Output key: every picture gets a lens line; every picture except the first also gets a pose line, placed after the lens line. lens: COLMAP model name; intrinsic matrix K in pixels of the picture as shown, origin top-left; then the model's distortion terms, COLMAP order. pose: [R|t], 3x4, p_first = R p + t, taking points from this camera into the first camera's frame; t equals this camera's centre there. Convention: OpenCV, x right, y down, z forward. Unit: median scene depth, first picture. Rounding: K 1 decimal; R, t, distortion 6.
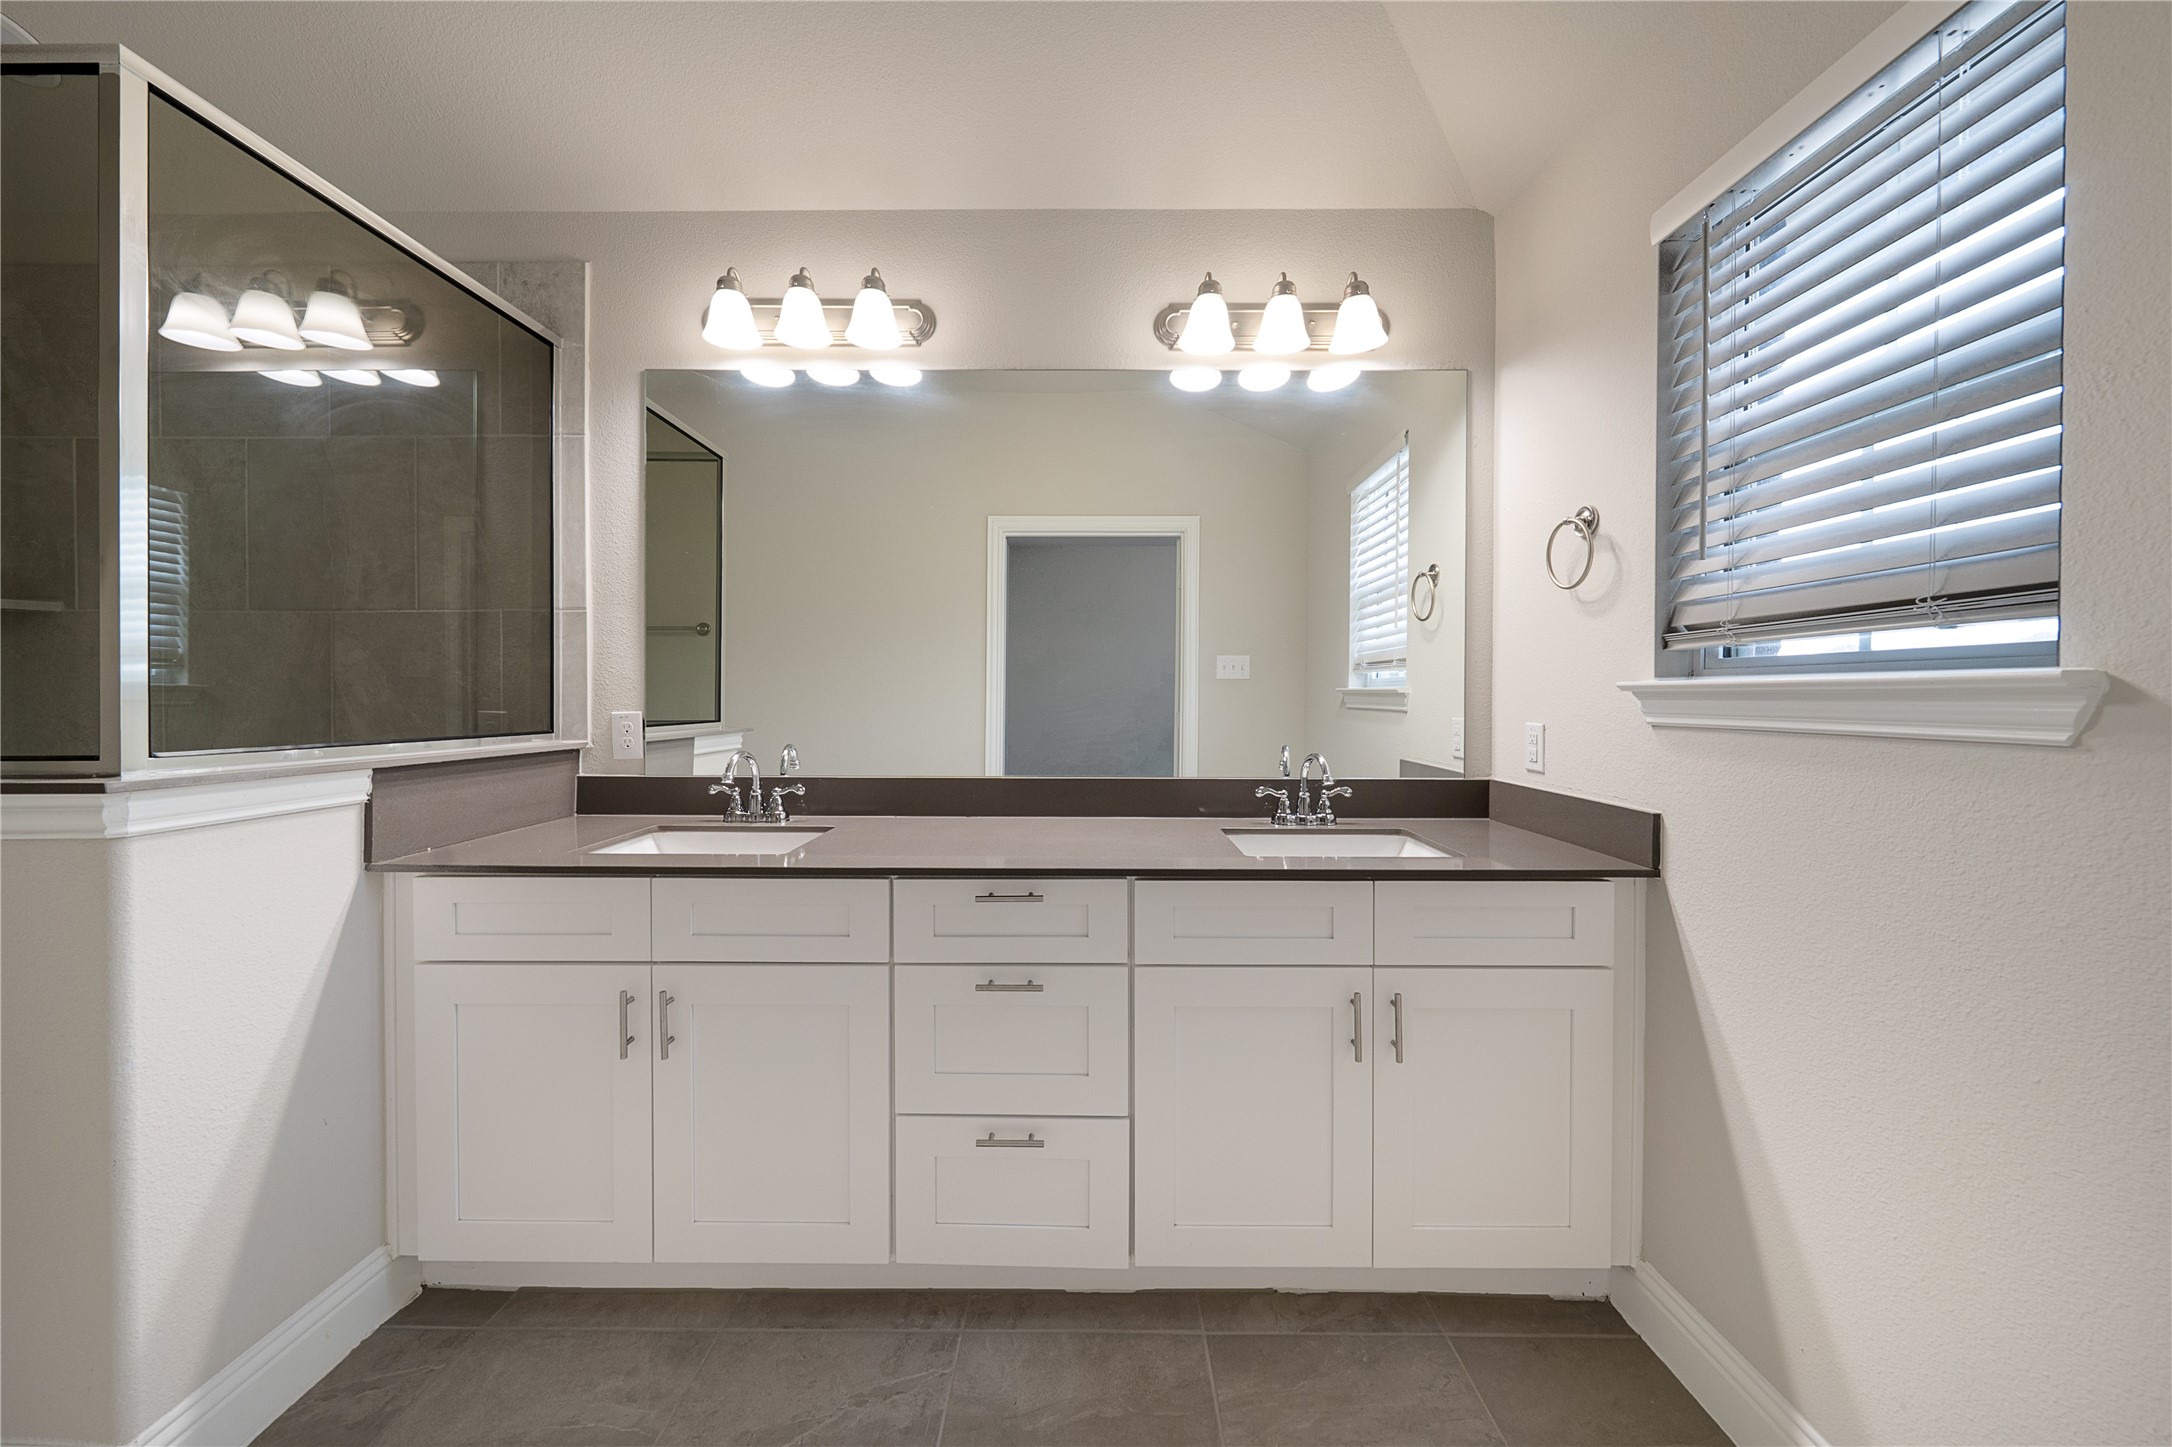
lens RADIAL K [[758.3, 0, 1091.8], [0, 758.3, 705.0], [0, 0, 1]] dist [-0.006170, 0.000027]
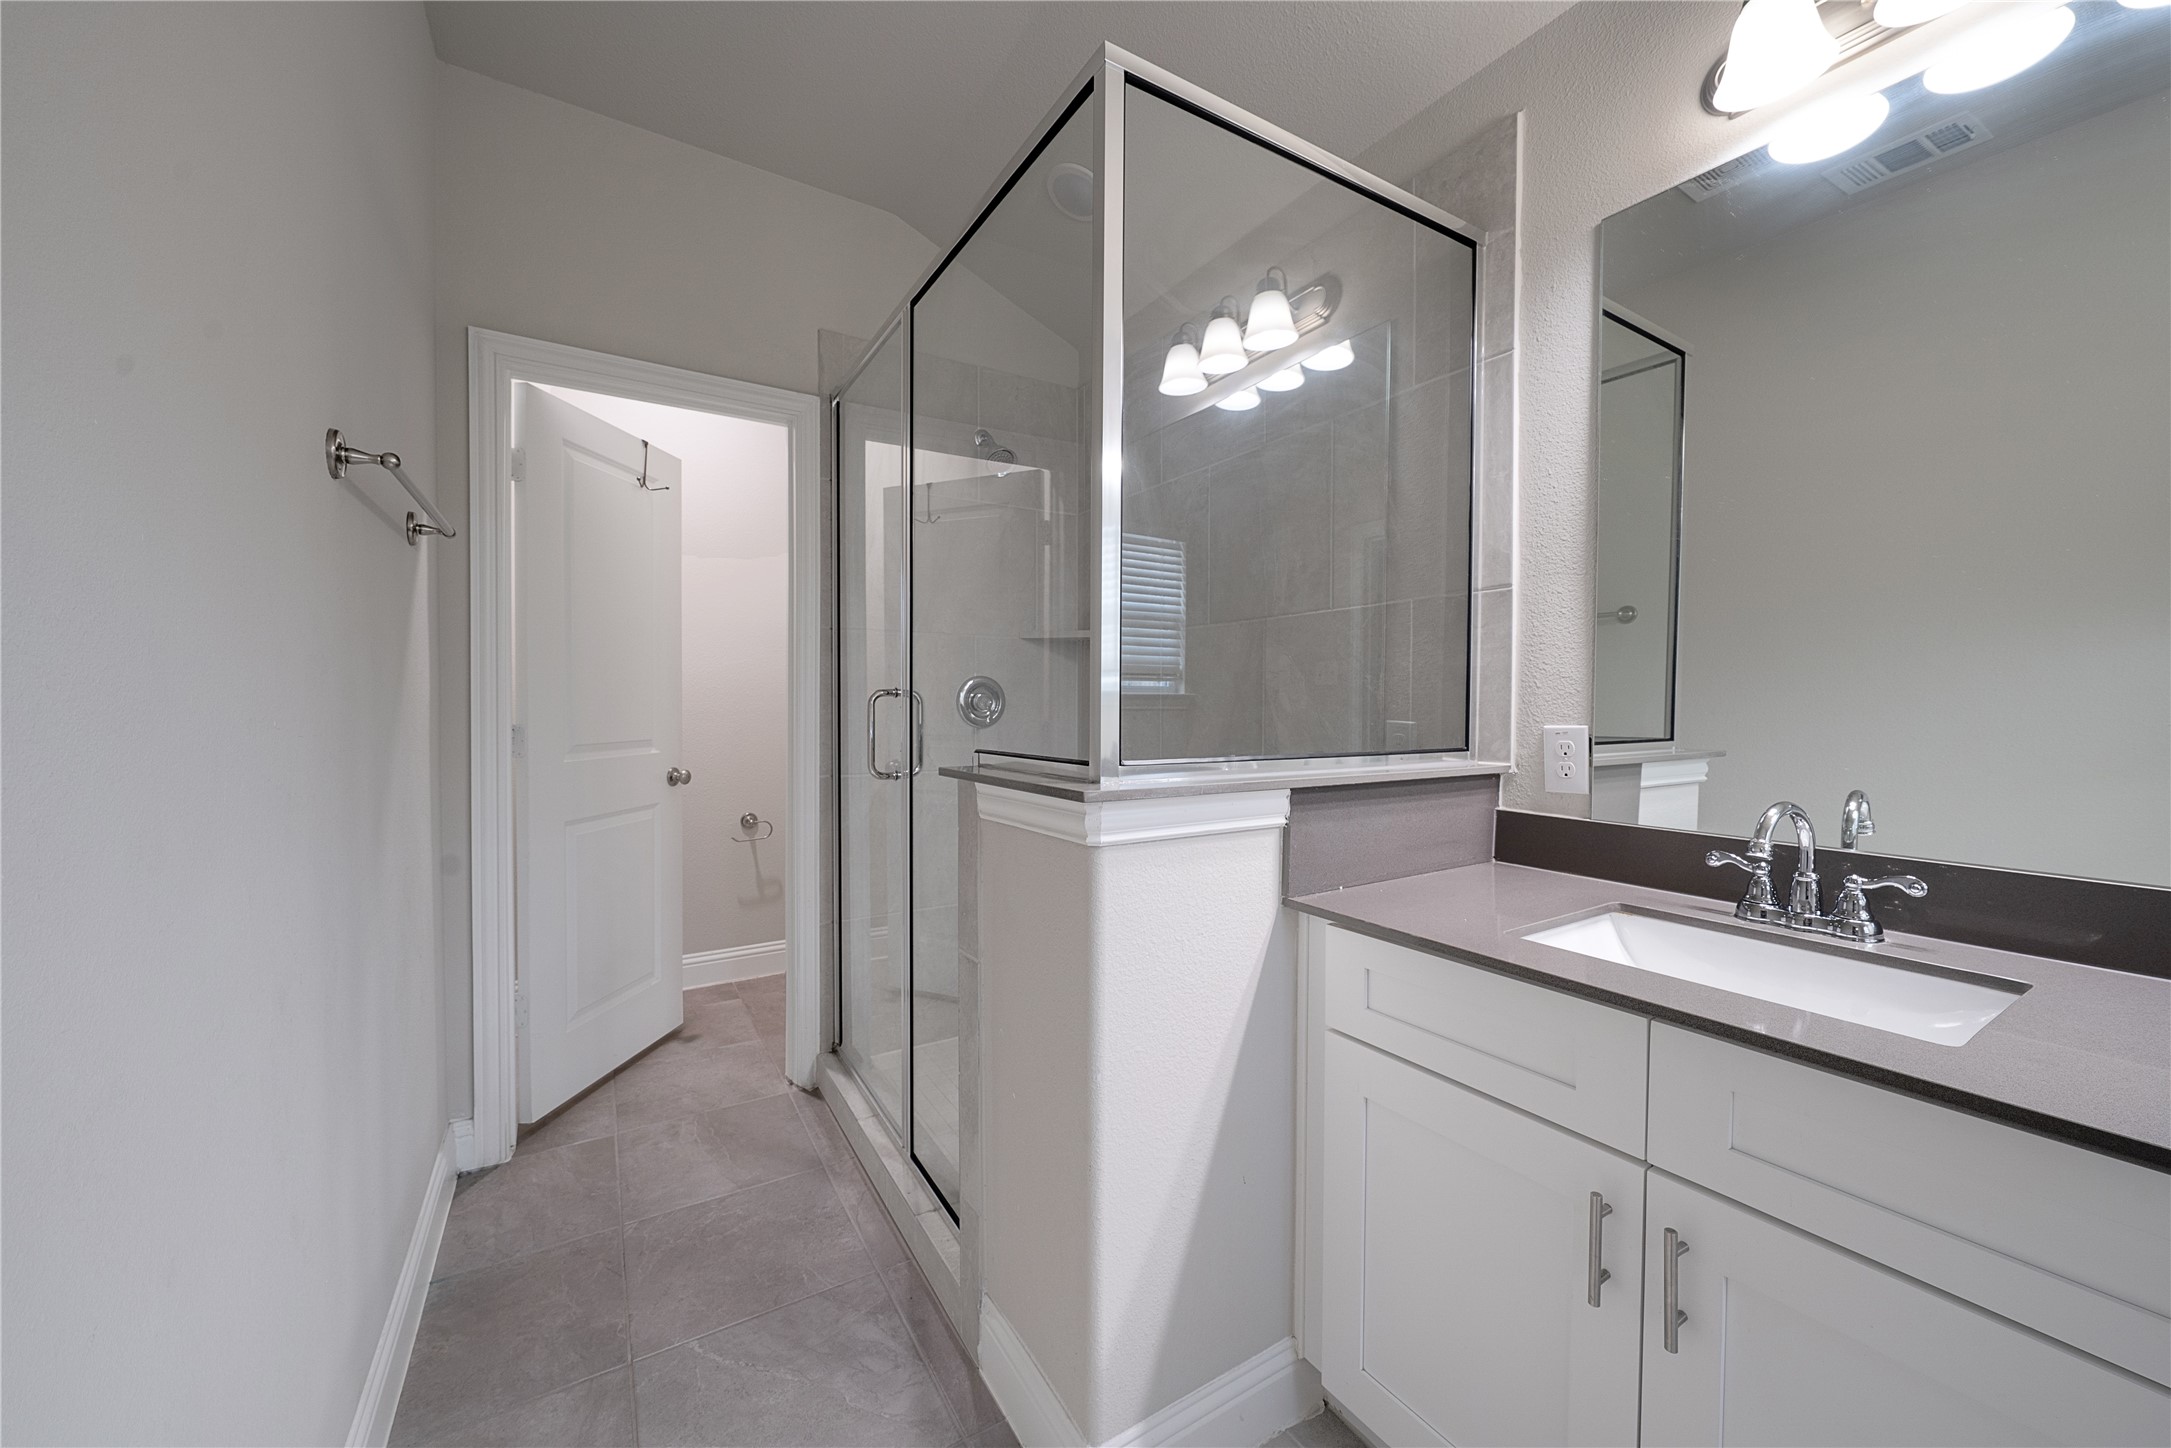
lens RADIAL K [[817.9, 0, 1091.6], [0, 817.9, 720.3], [0, 0, 1]] dist [0.000534, 0.000059]
pose [[0.534602, 0.018547, -0.844900, -0.211367], [-0.010732, 0.999828, 0.015158, -0.002978], [0.845036, 0.000964, 0.534709, 0.226094]]
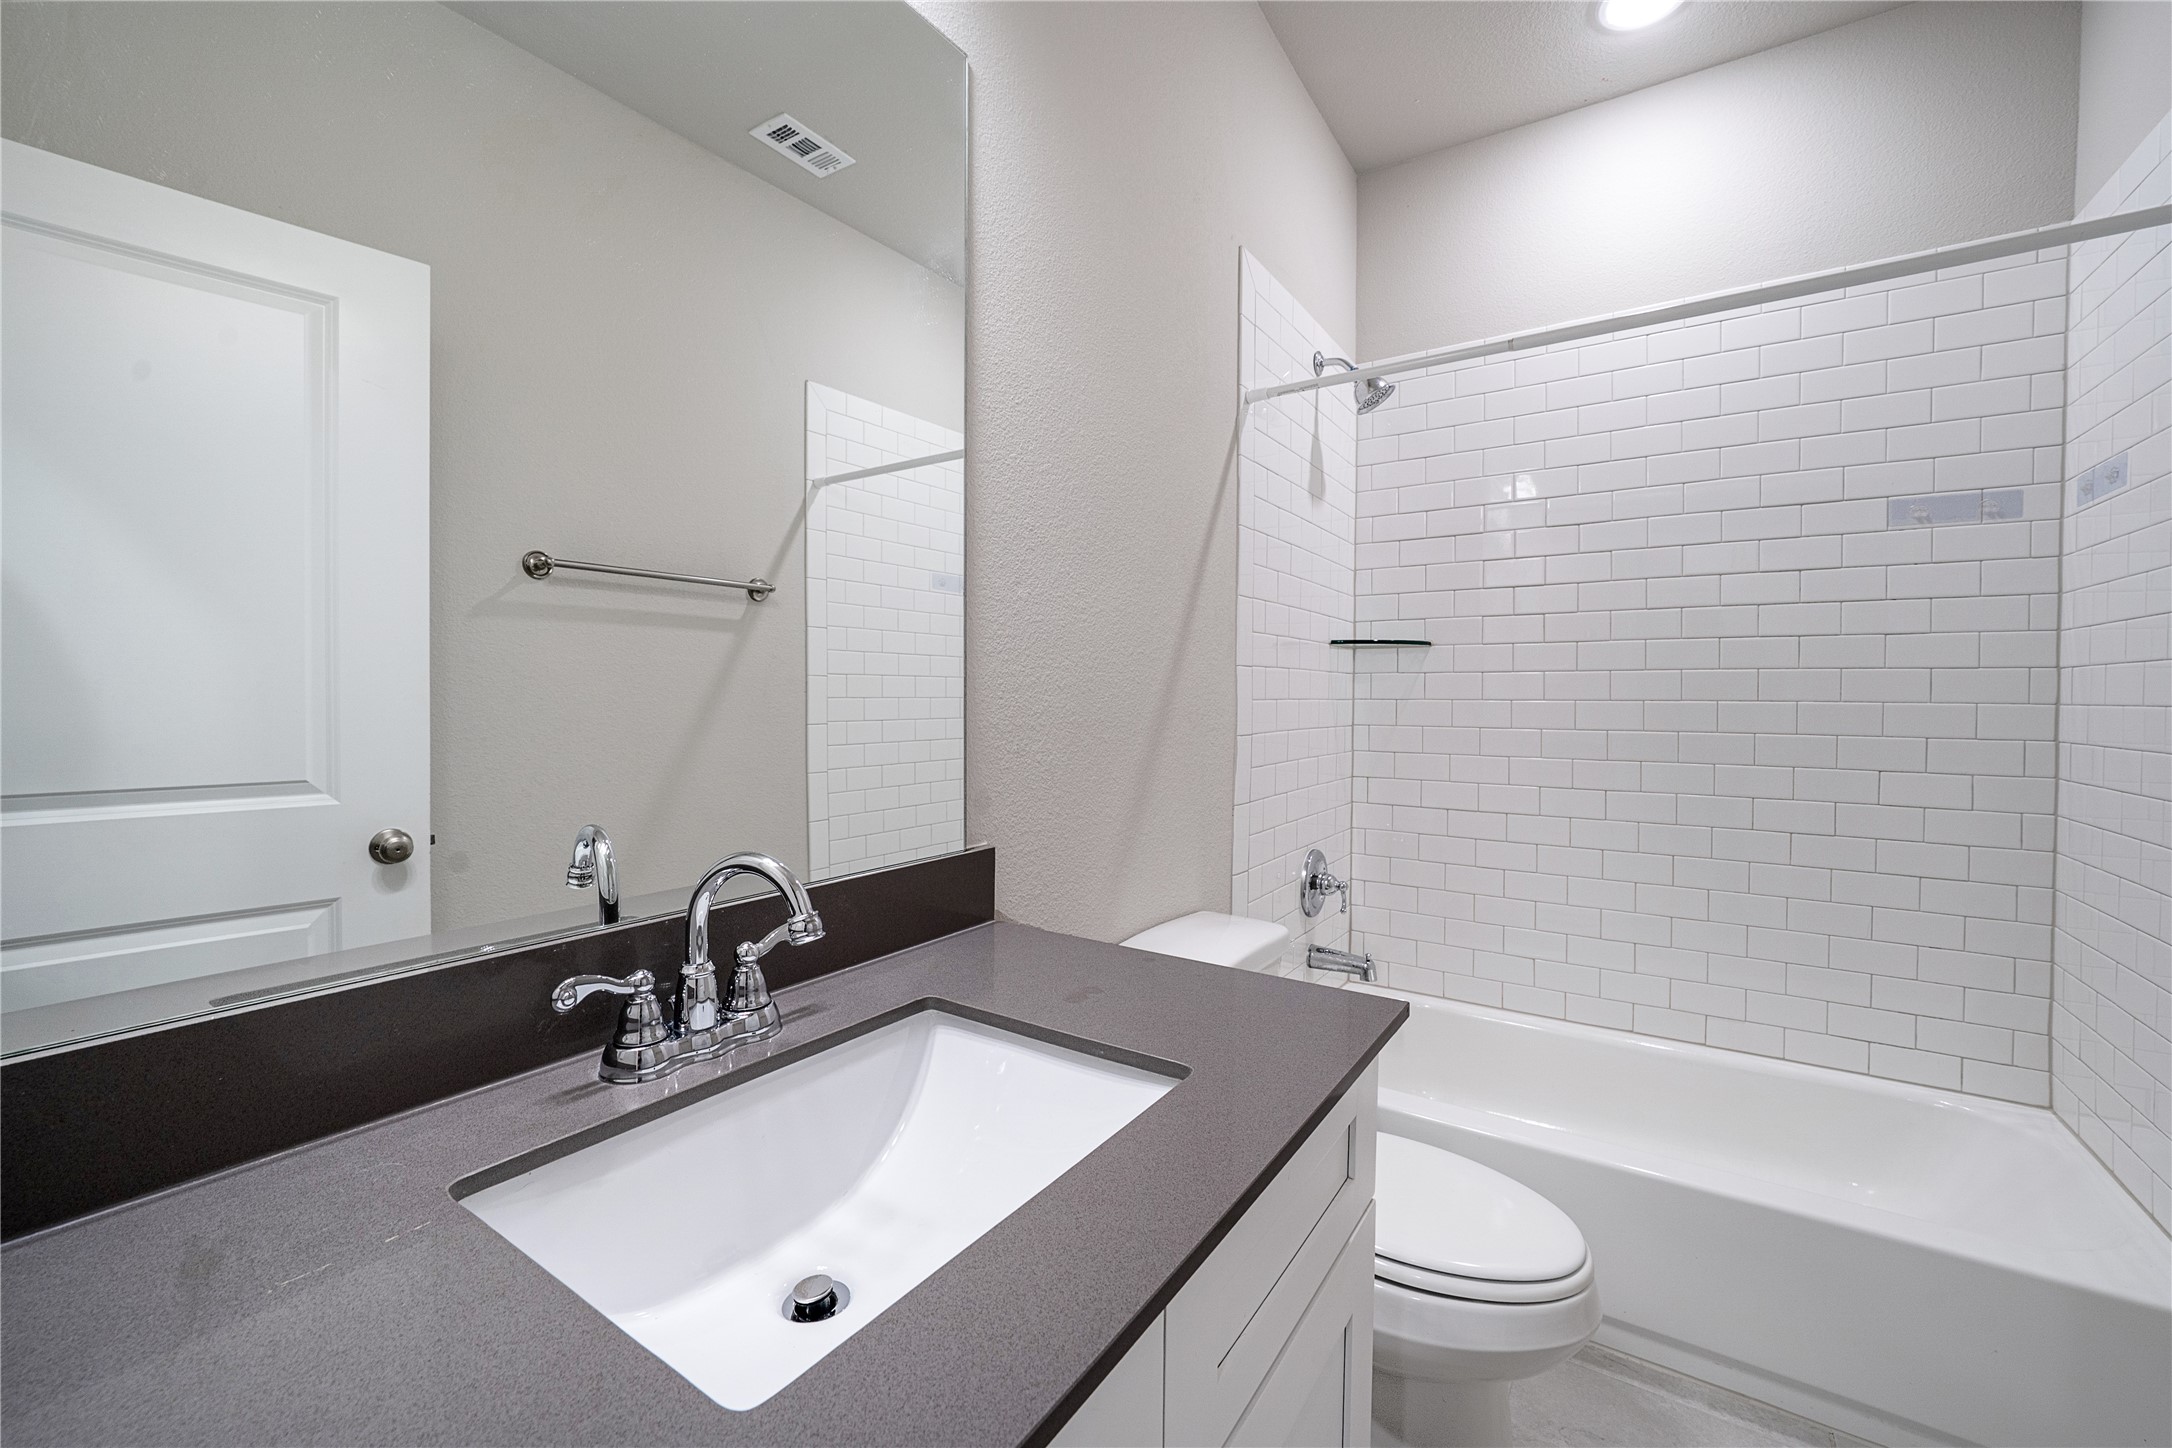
lens RADIAL K [[878.7, 0, 1085.9], [0, 878.7, 687.2], [0, 0, 1]] dist [-0.004617, -0.000287]
pose [[0.554787, -0.003183, 0.831986, -0.652030], [0.005118, 0.999987, 0.000413, -0.002708], [-0.831977, 0.004030, 0.554796, 0.635351]]
